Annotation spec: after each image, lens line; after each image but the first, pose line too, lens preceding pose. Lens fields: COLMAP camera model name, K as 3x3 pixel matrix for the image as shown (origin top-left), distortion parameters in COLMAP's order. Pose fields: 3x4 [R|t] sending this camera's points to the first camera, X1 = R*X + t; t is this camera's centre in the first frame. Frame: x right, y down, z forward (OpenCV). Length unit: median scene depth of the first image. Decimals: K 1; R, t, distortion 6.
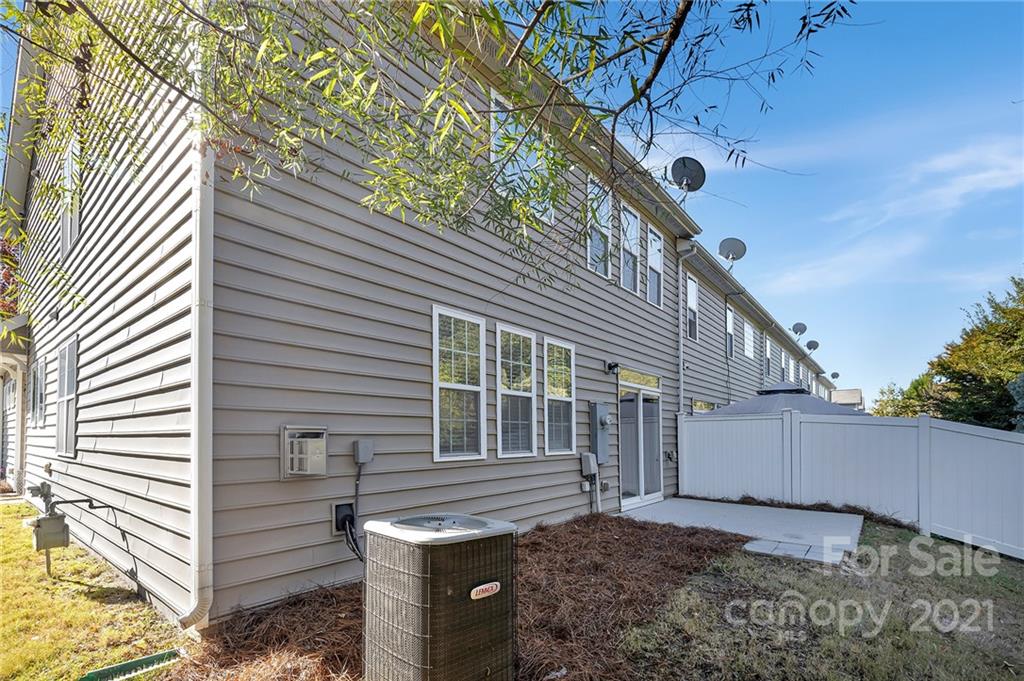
lens RADIAL K [[439.4, 0, 514.5], [0, 439.4, 334.1], [0, 0, 1]] dist [-0.000850, -0.000124]
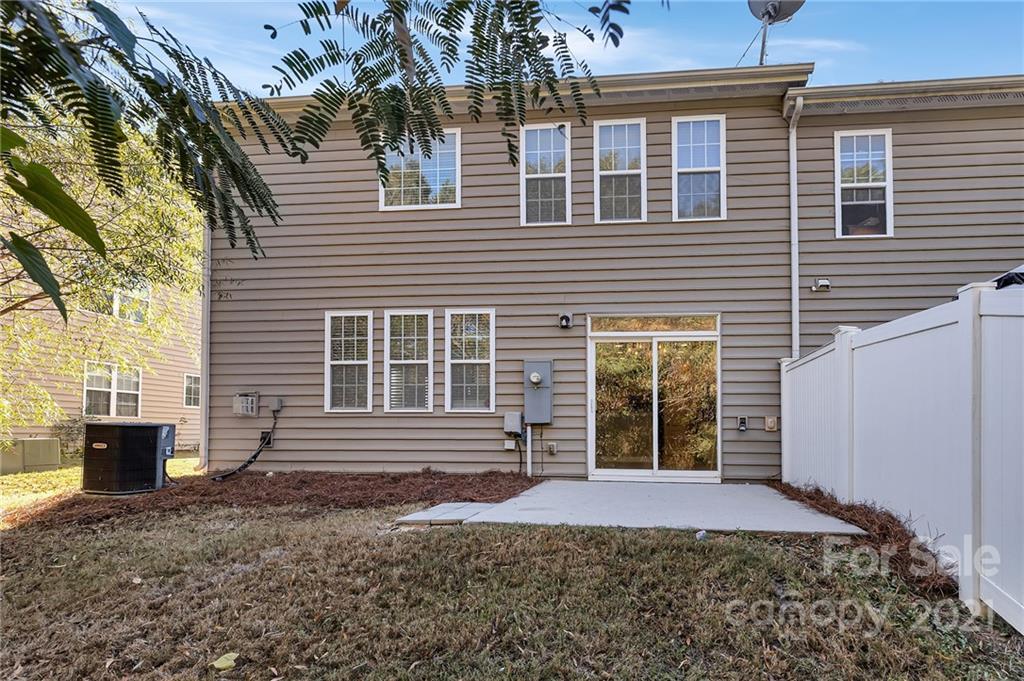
lens RADIAL K [[439.4, 0, 514.5], [0, 439.4, 334.1], [0, 0, 1]] dist [-0.000850, -0.000124]
pose [[0.567900, -0.163379, -0.806720, 1.221081], [0.182850, 0.980654, -0.069885, 0.205359], [0.802531, -0.107822, 0.586787, 0.539407]]
